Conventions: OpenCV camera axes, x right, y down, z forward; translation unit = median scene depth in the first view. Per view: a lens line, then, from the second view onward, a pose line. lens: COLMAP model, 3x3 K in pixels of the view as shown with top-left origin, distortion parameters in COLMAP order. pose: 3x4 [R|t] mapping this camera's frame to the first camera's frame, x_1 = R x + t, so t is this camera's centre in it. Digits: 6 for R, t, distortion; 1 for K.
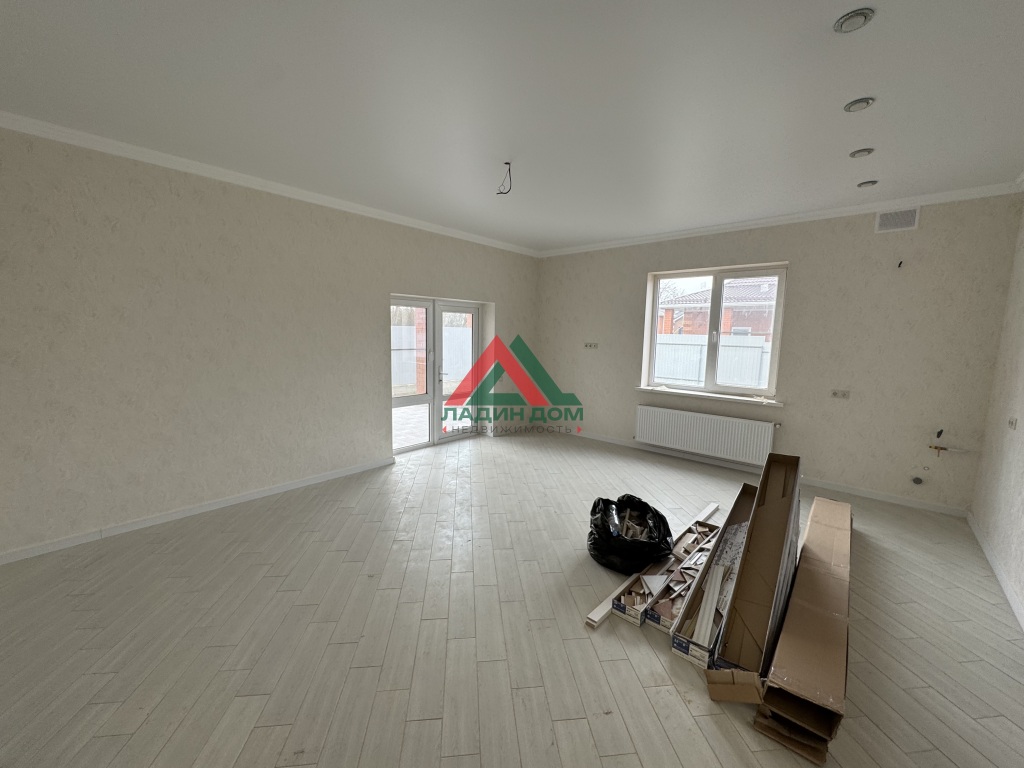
lens RADIAL K [[411.4, 0, 515.6], [0, 411.4, 387.8], [0, 0, 1]] dist [0.000032, -0.000053]
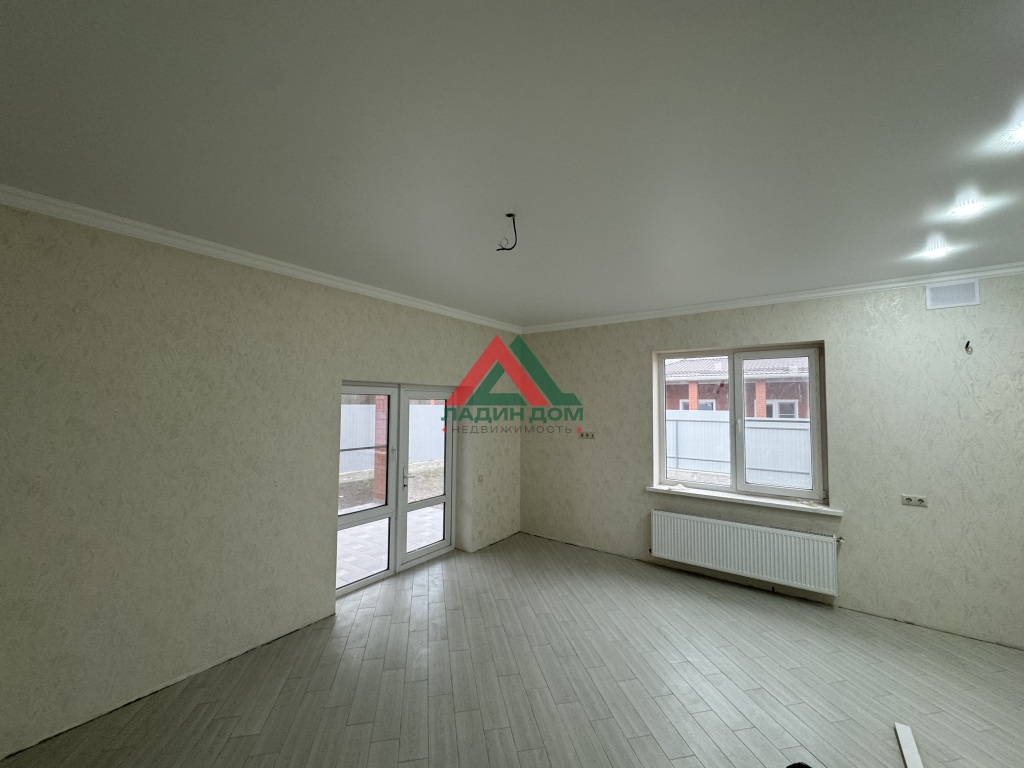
lens RADIAL K [[408.1, 0, 510.5], [0, 408.1, 384.4], [0, 0, 1]] dist [-0.005271, 0.000552]
pose [[0.996641, -0.006832, 0.081615, -0.046397], [0.021456, 0.983490, -0.179687, -0.064819], [-0.079040, 0.180835, 0.980332, 0.197009]]
